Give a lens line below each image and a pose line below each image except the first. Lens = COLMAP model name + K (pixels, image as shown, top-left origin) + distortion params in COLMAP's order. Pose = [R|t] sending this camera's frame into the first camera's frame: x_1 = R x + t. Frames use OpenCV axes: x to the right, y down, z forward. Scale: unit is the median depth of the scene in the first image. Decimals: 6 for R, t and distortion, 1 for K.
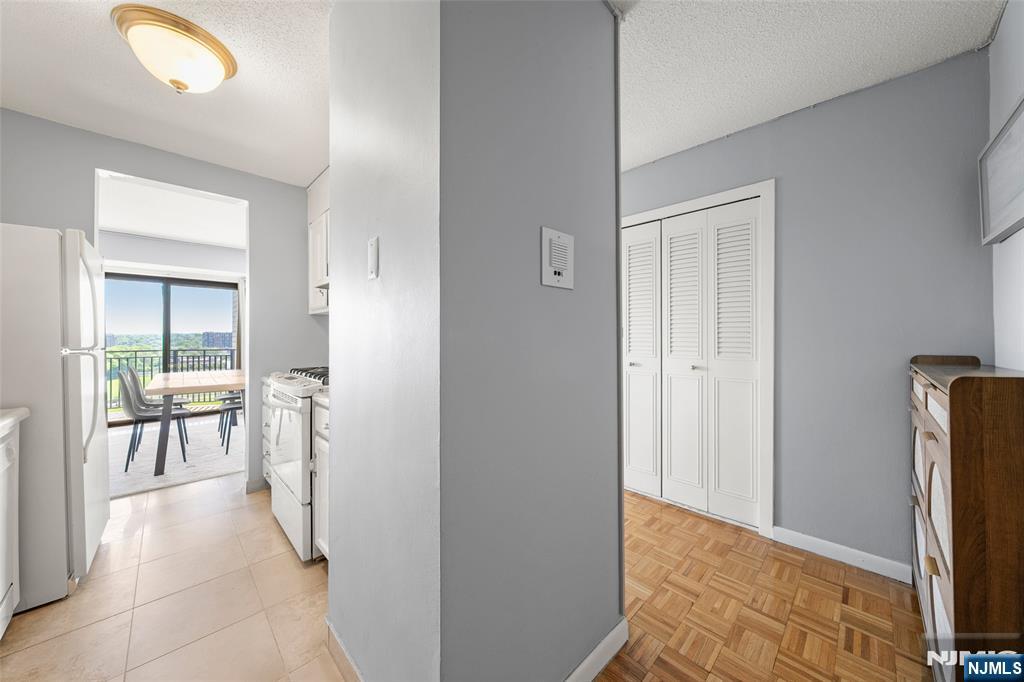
lens RADIAL K [[352.0, 0, 515.5], [0, 352.0, 339.1], [0, 0, 1]] dist [-0.000270, -0.000071]
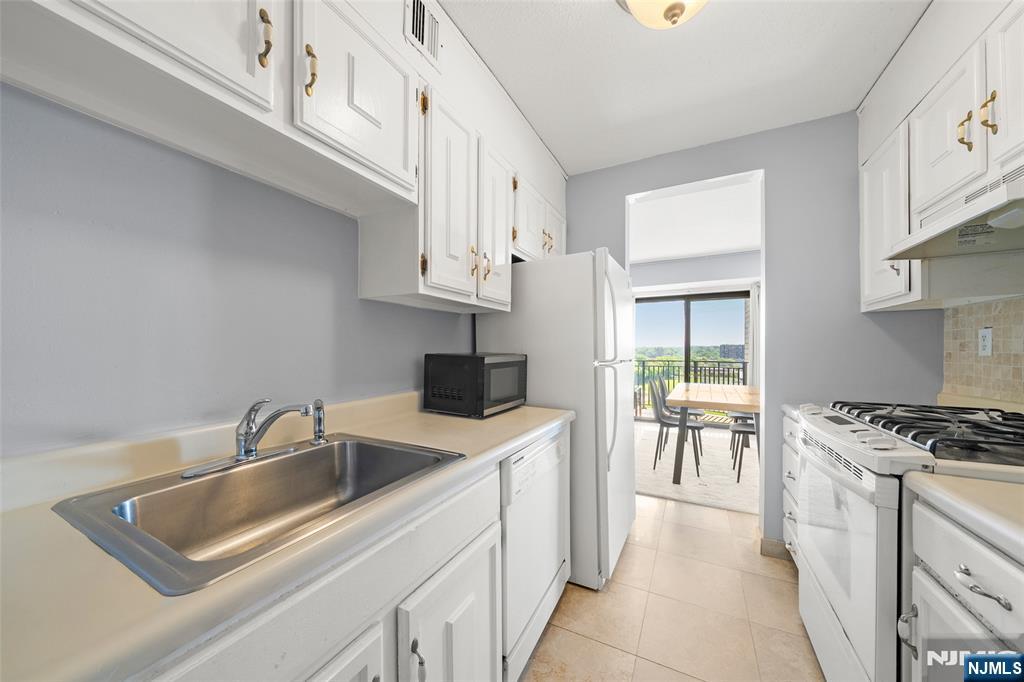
lens RADIAL K [[351.6, 0, 496.8], [0, 351.6, 349.1], [0, 0, 1]] dist [0.000711, -0.004185]
pose [[0.274540, -0.001883, -0.961574, -0.168877], [-0.003175, 0.999991, -0.002865, -0.002147], [0.961571, 0.003839, 0.274531, 0.212450]]
